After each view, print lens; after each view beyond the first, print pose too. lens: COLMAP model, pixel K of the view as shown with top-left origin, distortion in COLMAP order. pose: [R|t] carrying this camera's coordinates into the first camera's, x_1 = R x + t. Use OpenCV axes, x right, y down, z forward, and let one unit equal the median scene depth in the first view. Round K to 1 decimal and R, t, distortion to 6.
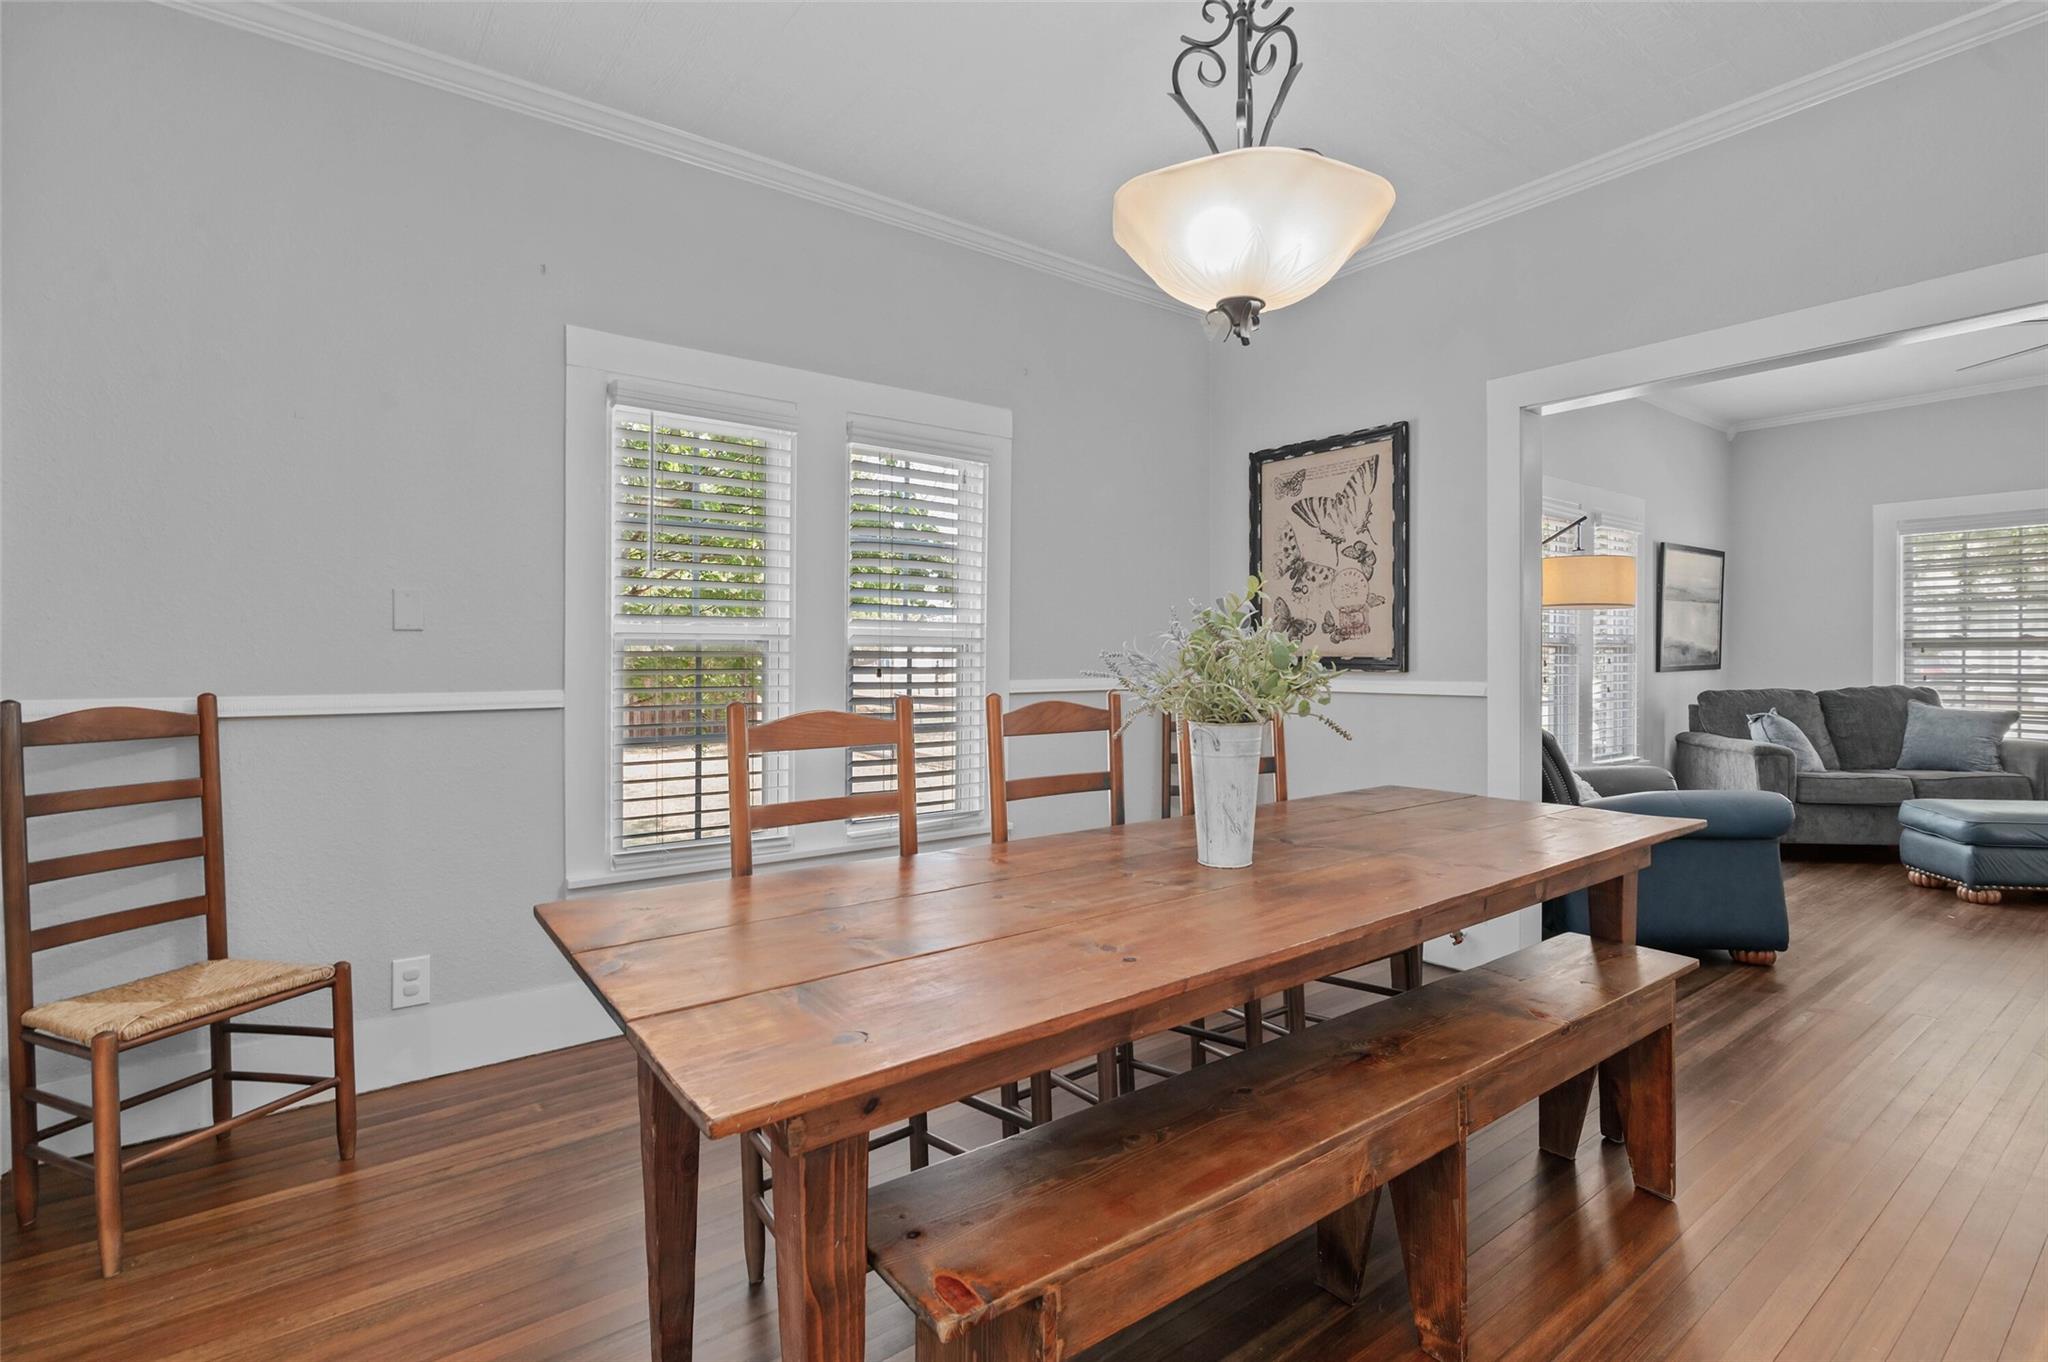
lens RADIAL K [[959.9, 0, 1027.6], [0, 959.9, 663.0], [0, 0, 1]] dist [-0.001886, -0.000983]
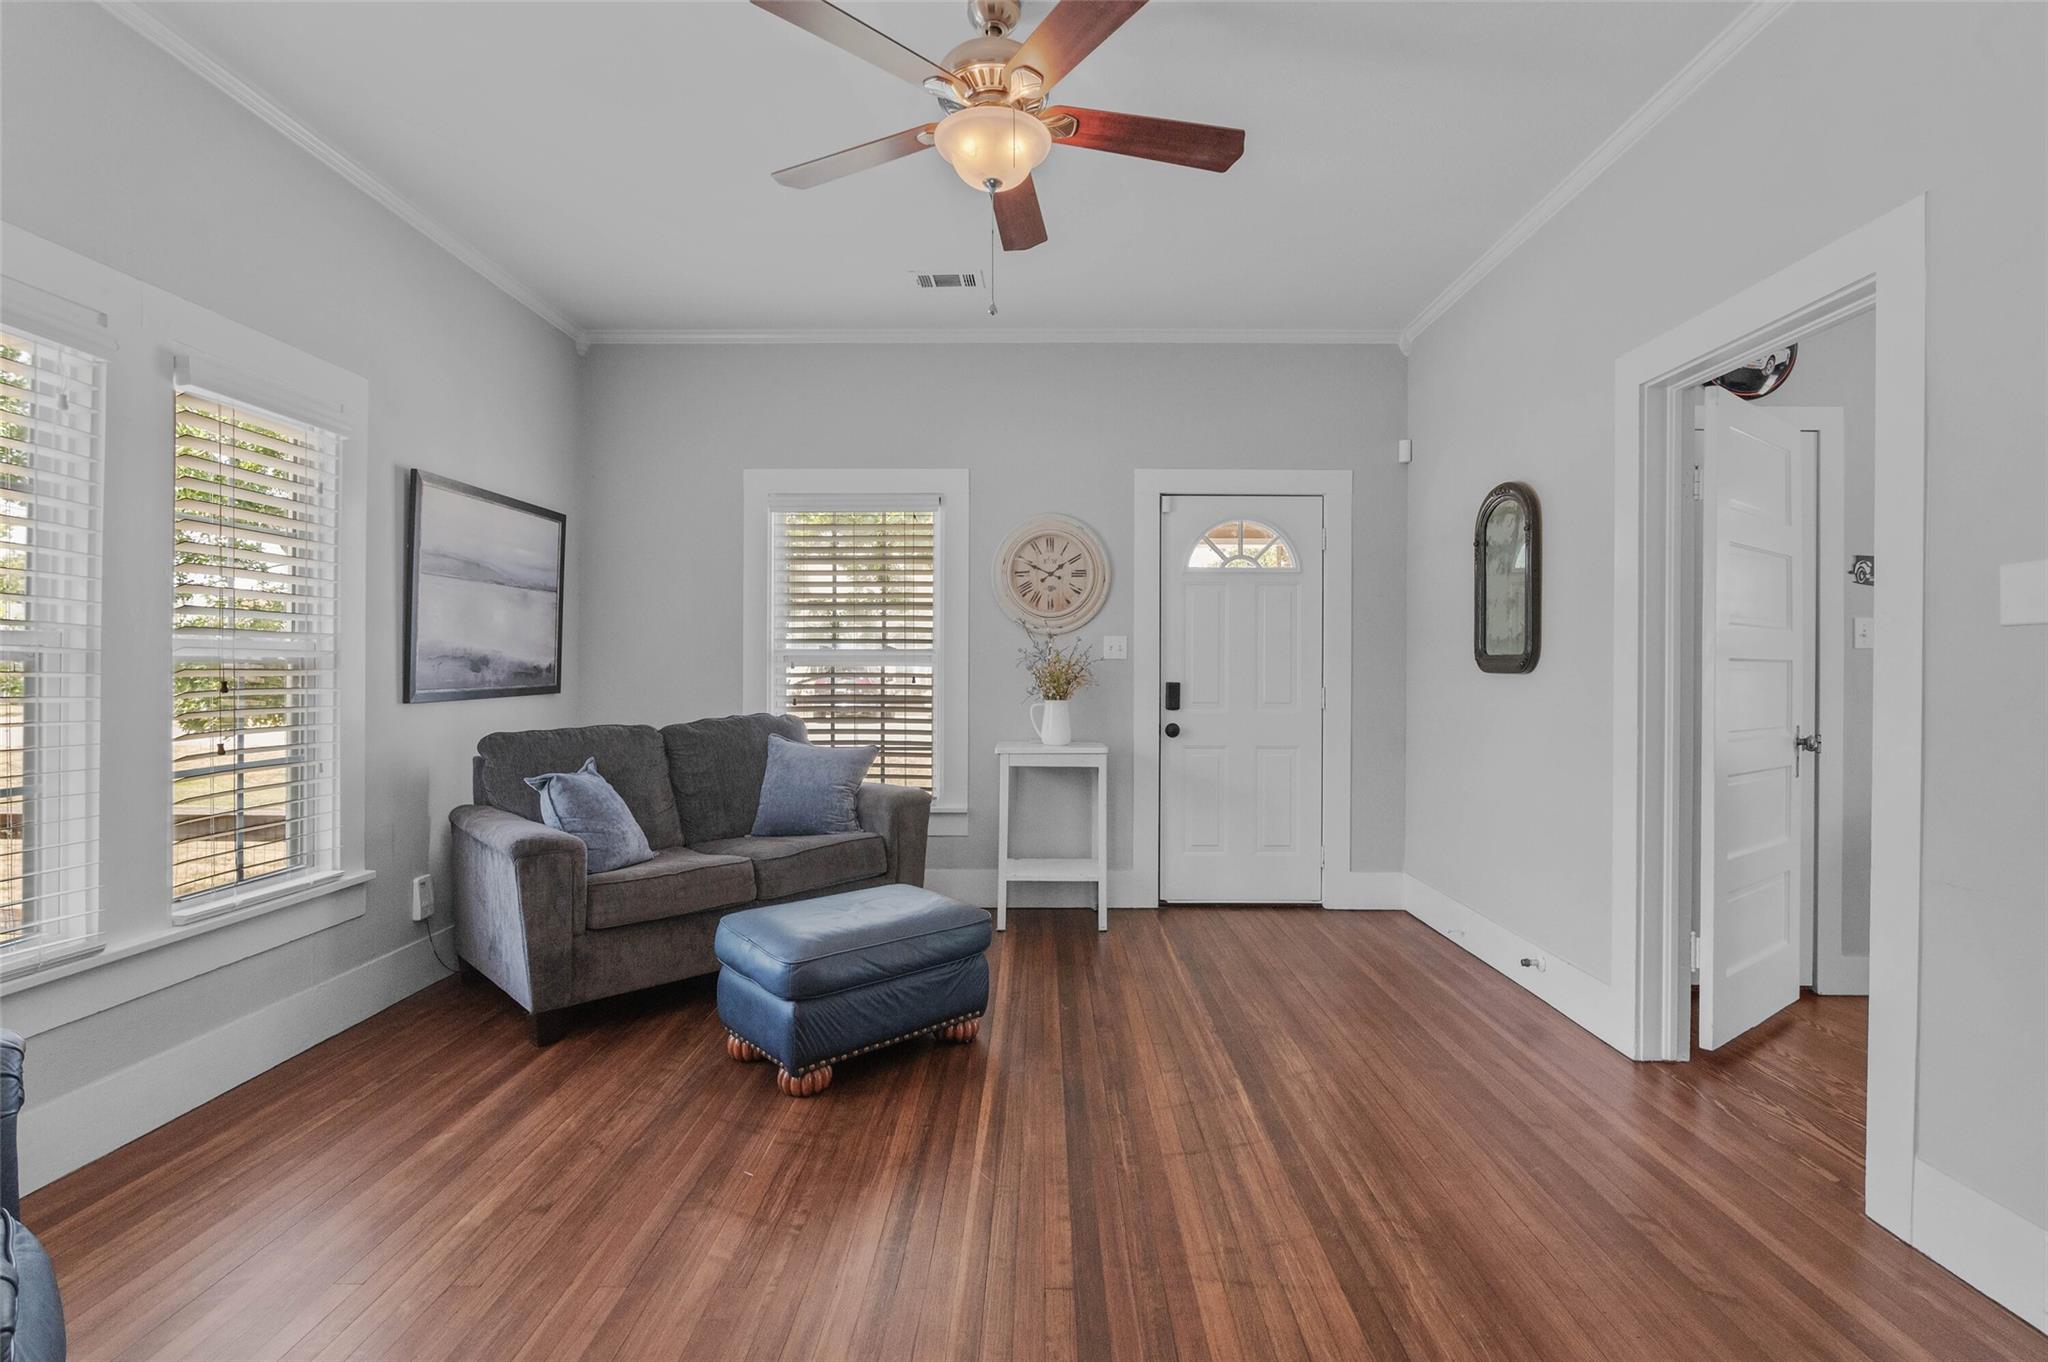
lens RADIAL K [[959.9, 0, 1027.6], [0, 959.9, 663.0], [0, 0, 1]] dist [-0.001886, -0.000983]
pose [[0.613486, 0.006038, 0.789683, 0.459908], [0.006762, 0.999894, -0.012898, -0.004286], [-0.789677, 0.013253, 0.613380, 0.395903]]
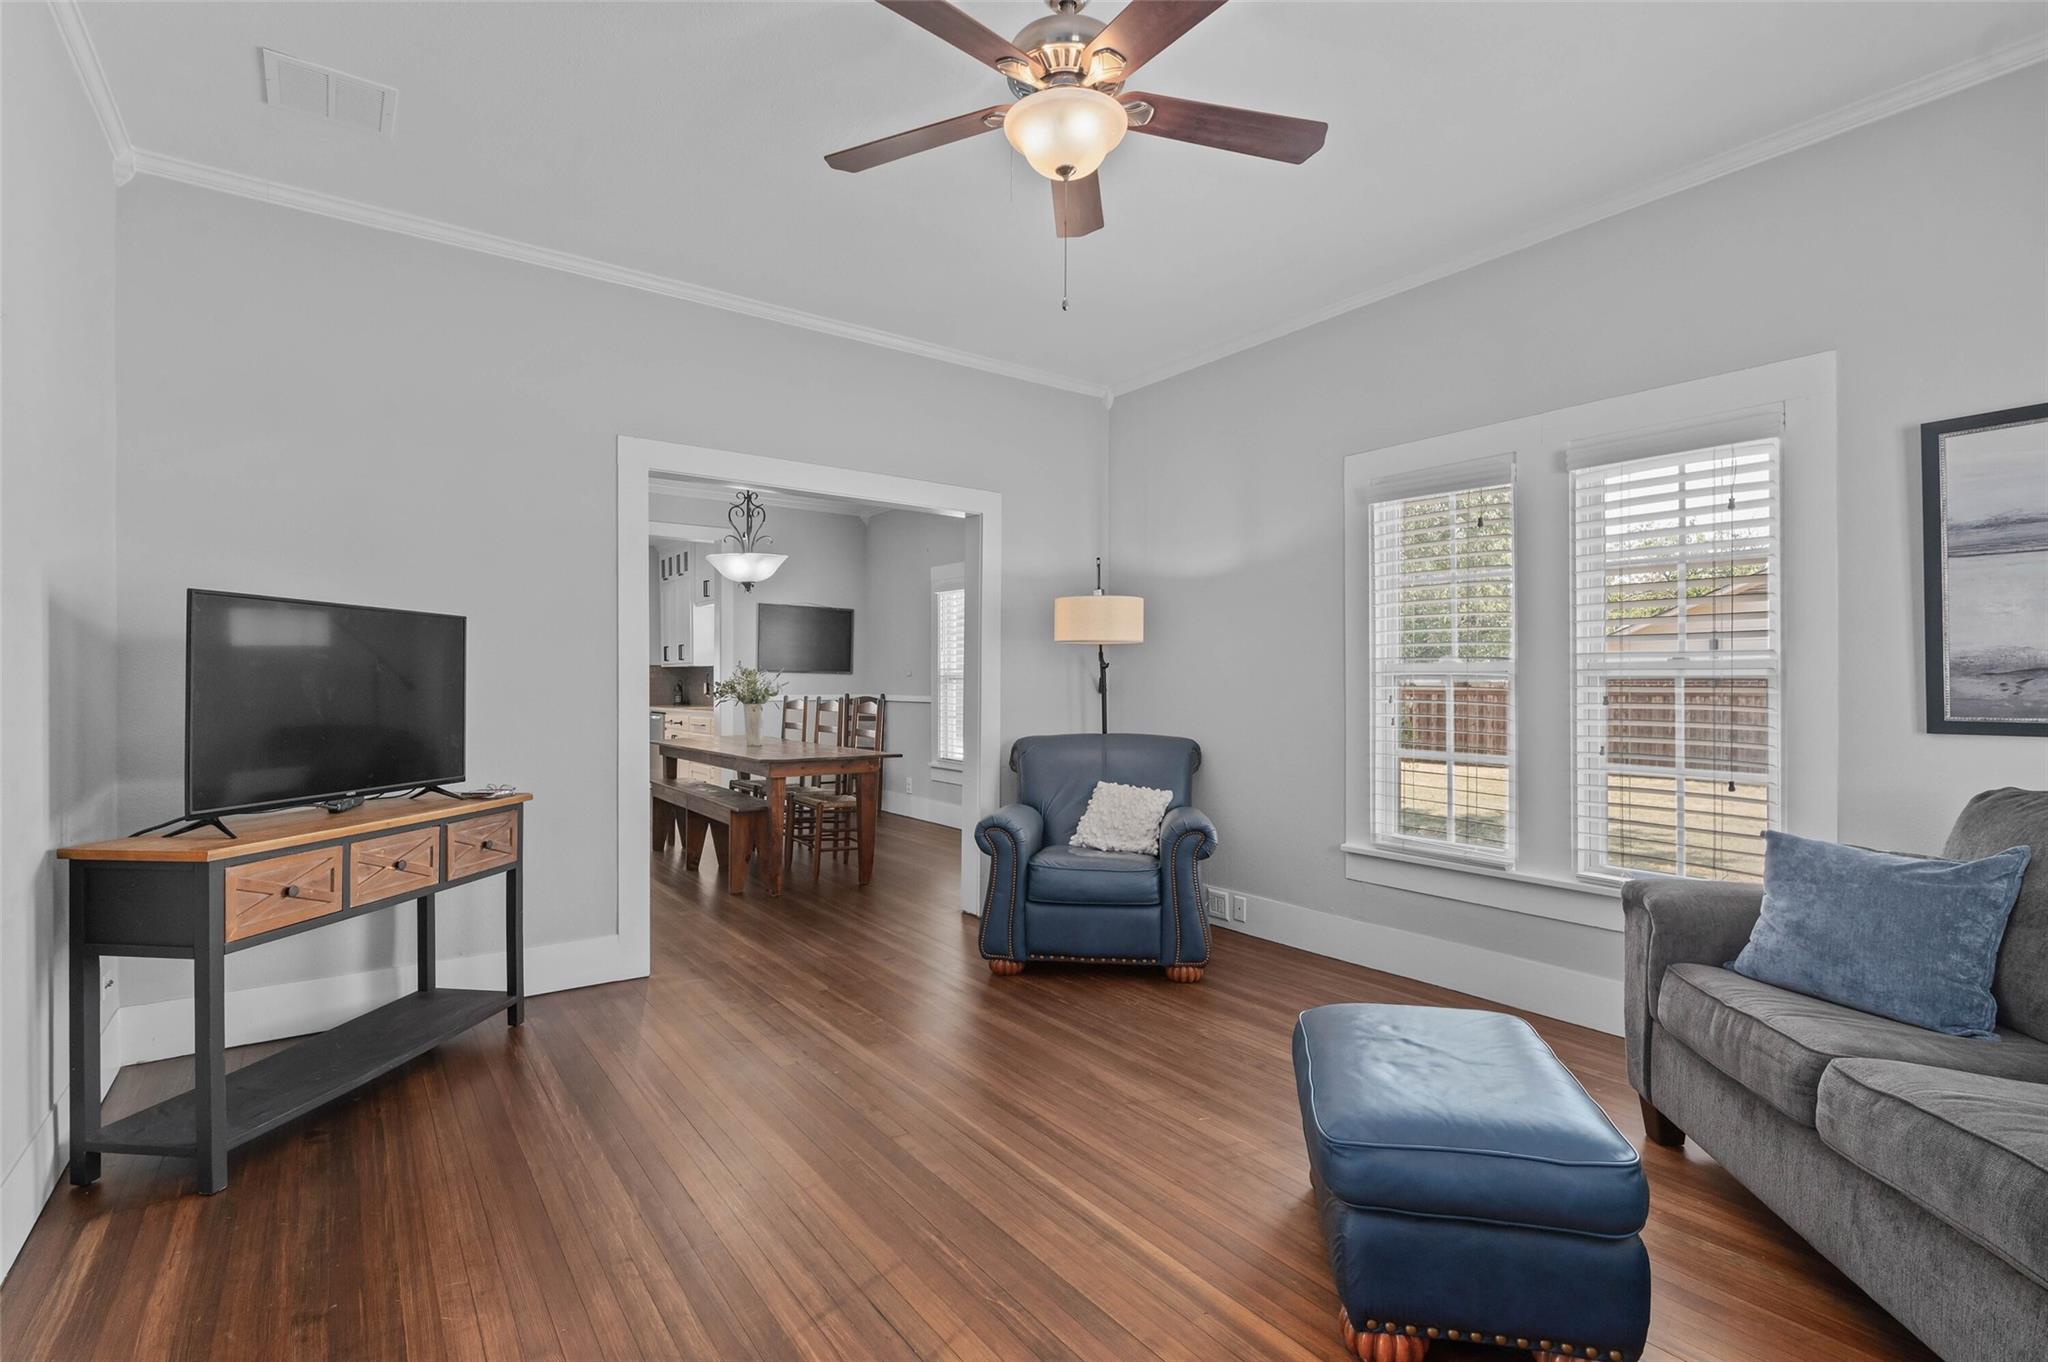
lens RADIAL K [[965.8, 0, 1024.0], [0, 965.8, 681.0], [0, 0, 1]] dist [-0.001323, -0.000260]
pose [[-0.024592, -0.001674, -0.999696, 1.142469], [-0.012571, 0.999920, -0.001365, -0.008419], [0.999619, 0.012533, -0.024611, 0.644701]]
